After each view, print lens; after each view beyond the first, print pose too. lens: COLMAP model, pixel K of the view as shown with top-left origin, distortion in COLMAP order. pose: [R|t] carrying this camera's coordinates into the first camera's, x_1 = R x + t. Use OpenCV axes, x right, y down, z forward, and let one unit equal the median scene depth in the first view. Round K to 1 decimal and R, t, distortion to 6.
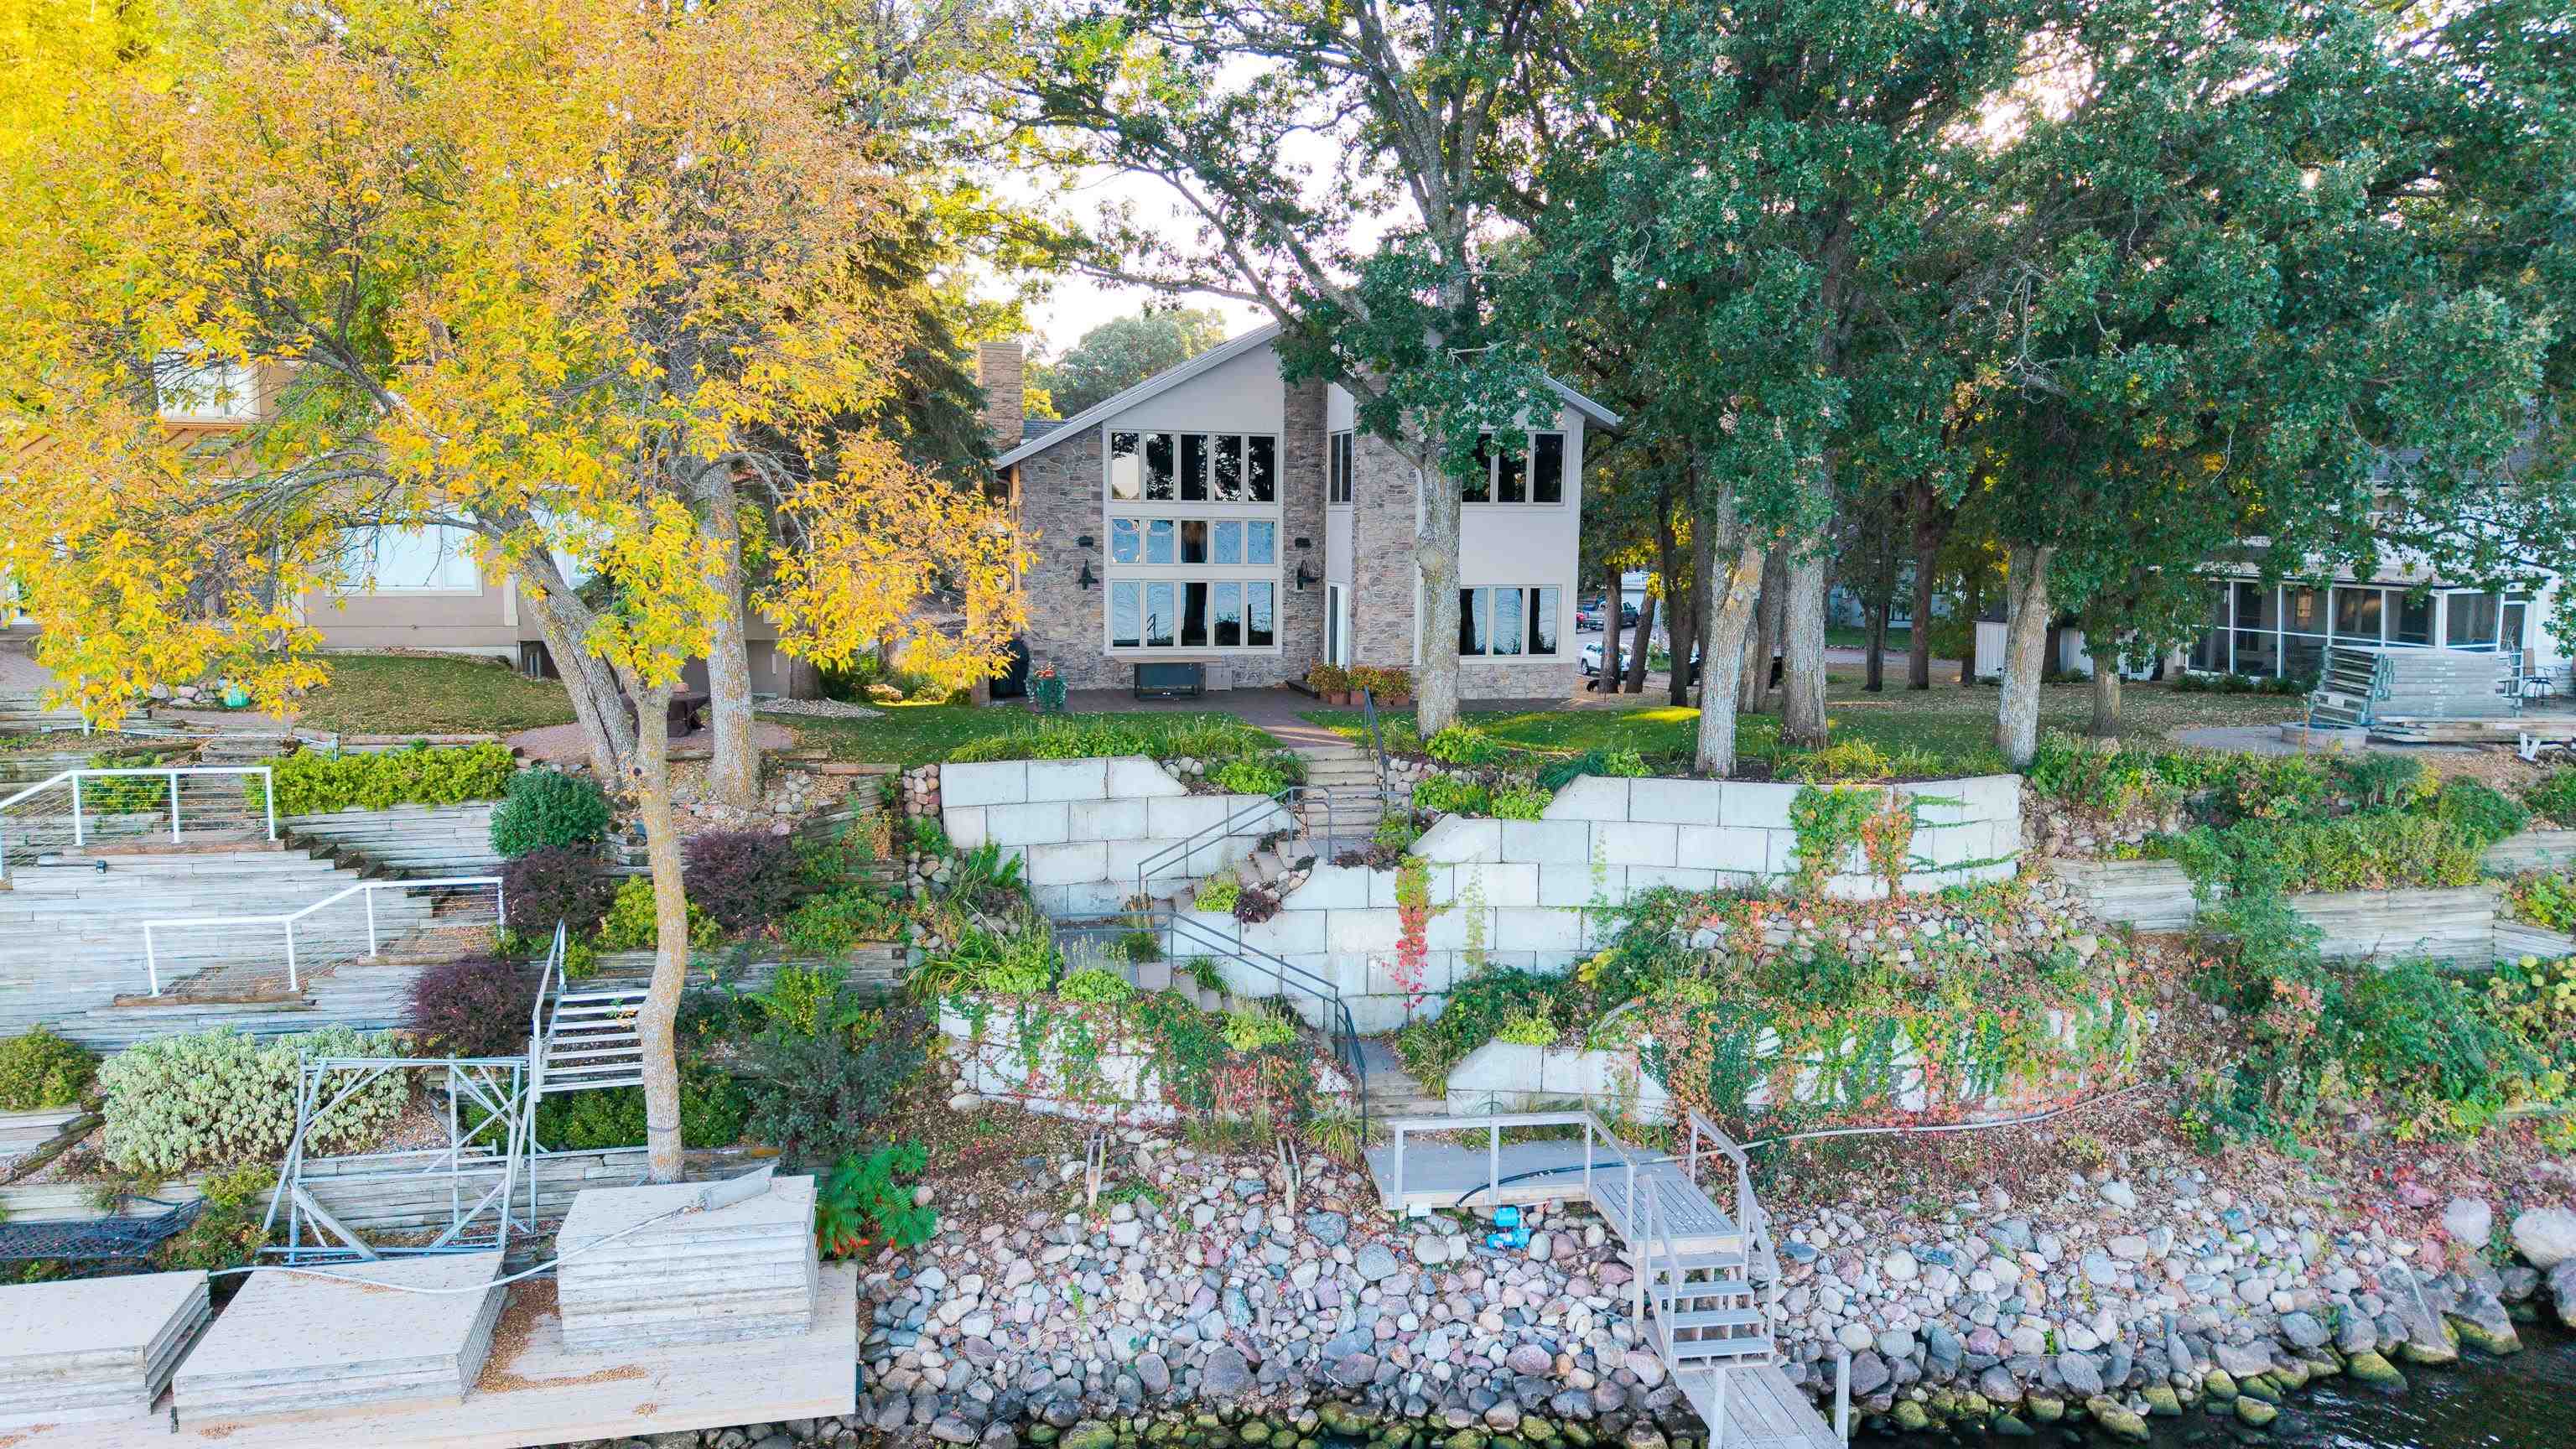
lens RADIAL K [[1784.7, 0, 1269.4], [0, 1784.7, 732.8], [0, 0, 1]] dist [0.074459, -0.189475]
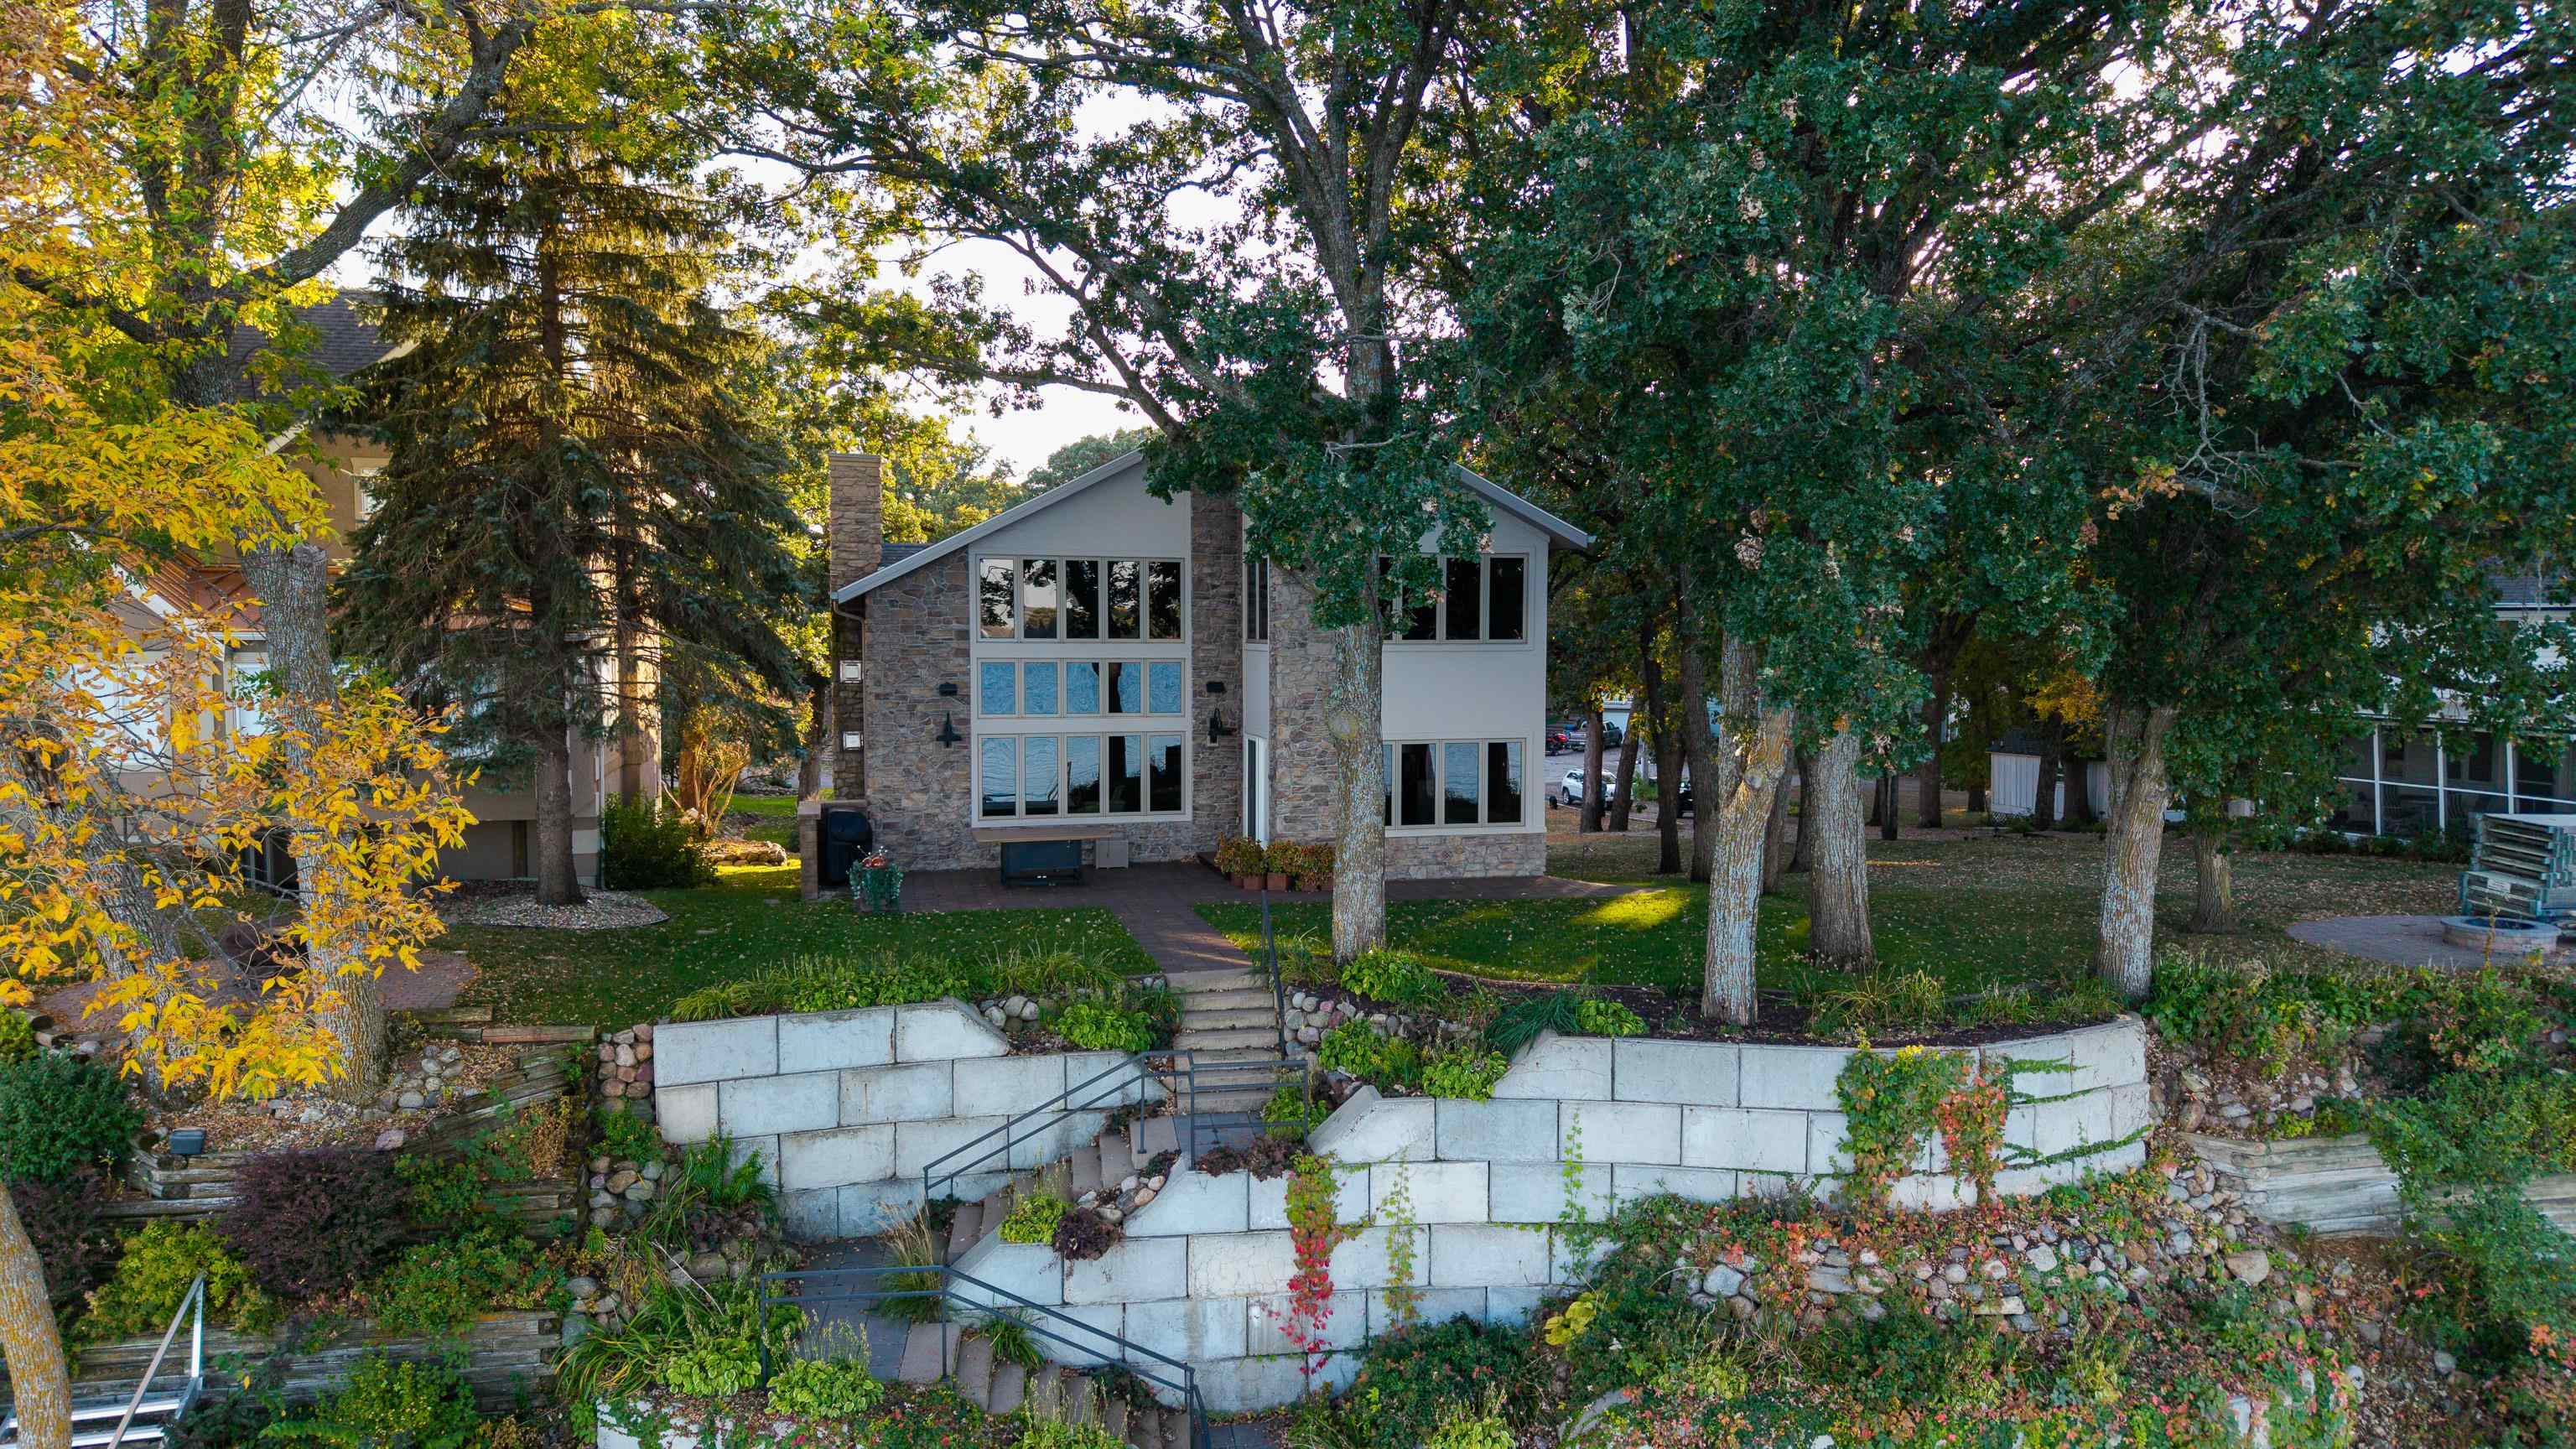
lens RADIAL K [[1734.4, 0, 1277.2], [0, 1734.4, 714.9], [0, 0, 1]] dist [0.000136, 0.000203]
pose [[0.999940, -0.009087, 0.006145, 0.064301], [0.009493, 0.997529, -0.069615, -0.056732], [-0.005497, 0.069669, 0.997555, 0.300288]]
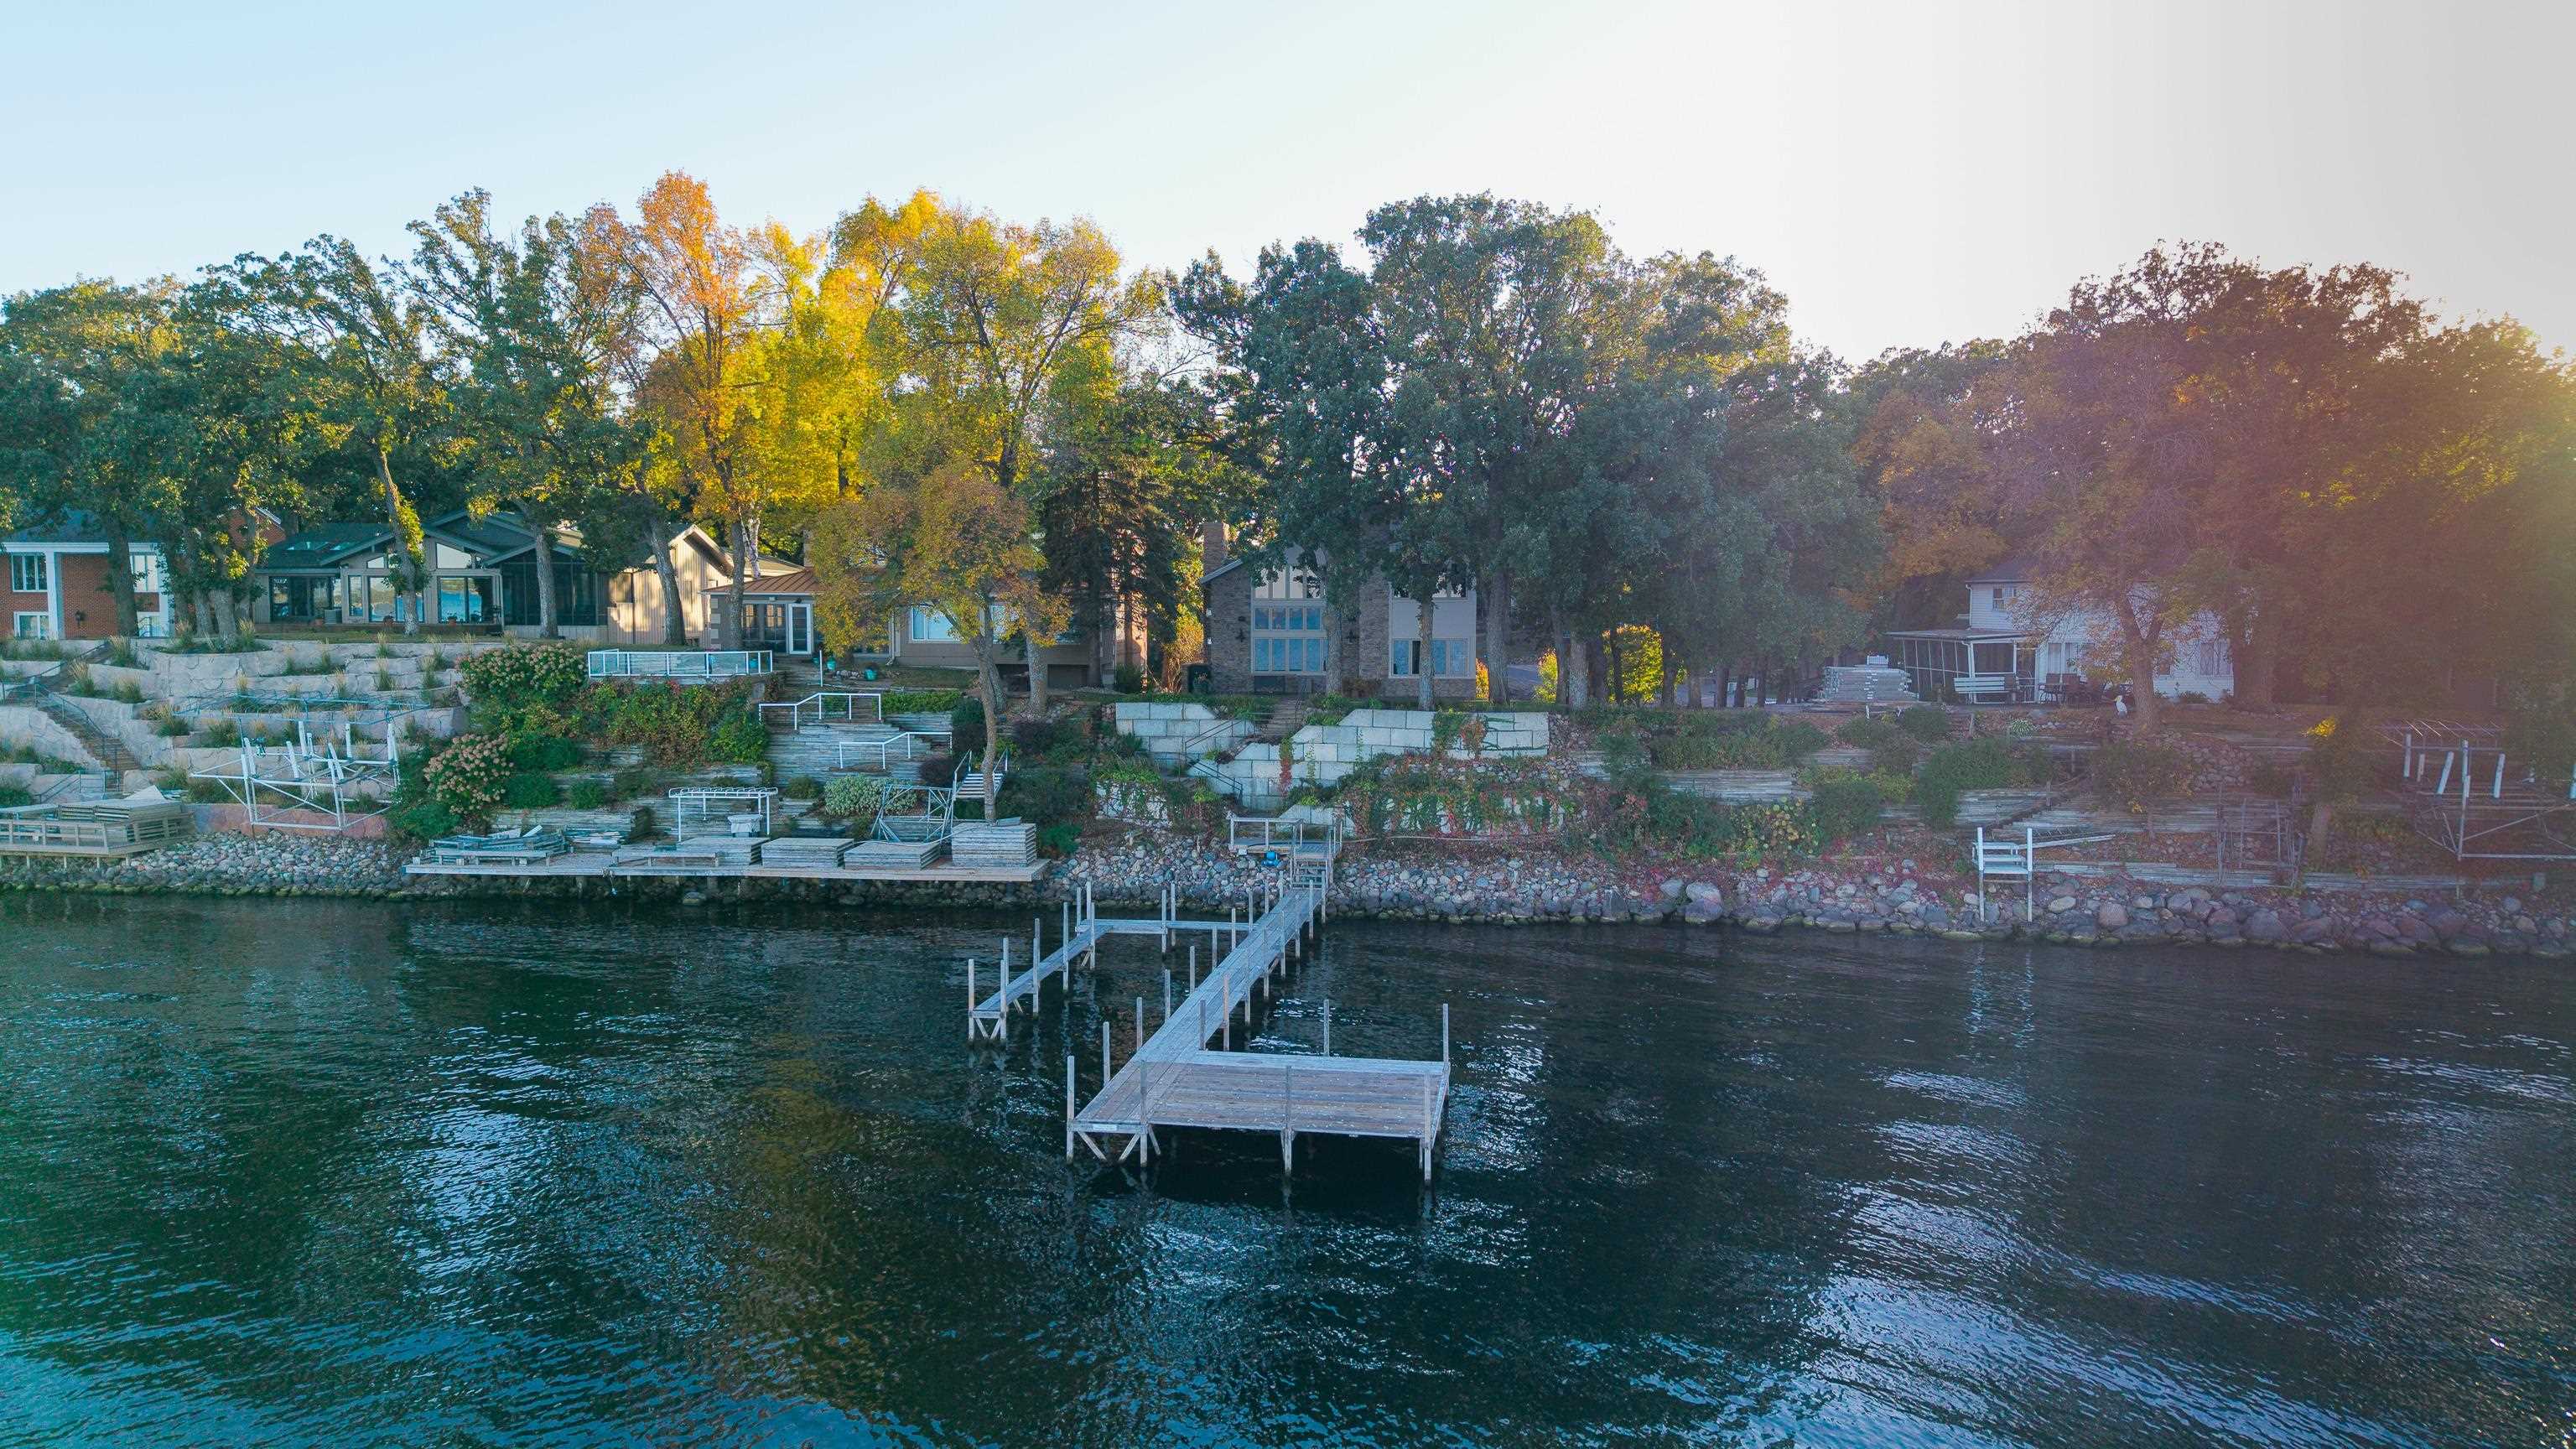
lens RADIAL K [[1734.4, 0, 1277.2], [0, 1734.4, 714.9], [0, 0, 1]] dist [0.000136, 0.000203]
pose [[0.955258, 0.011655, -0.295543, 0.775607], [-0.030935, 0.997680, -0.060645, 0.180488], [0.294150, 0.067074, 0.953403, -1.300640]]
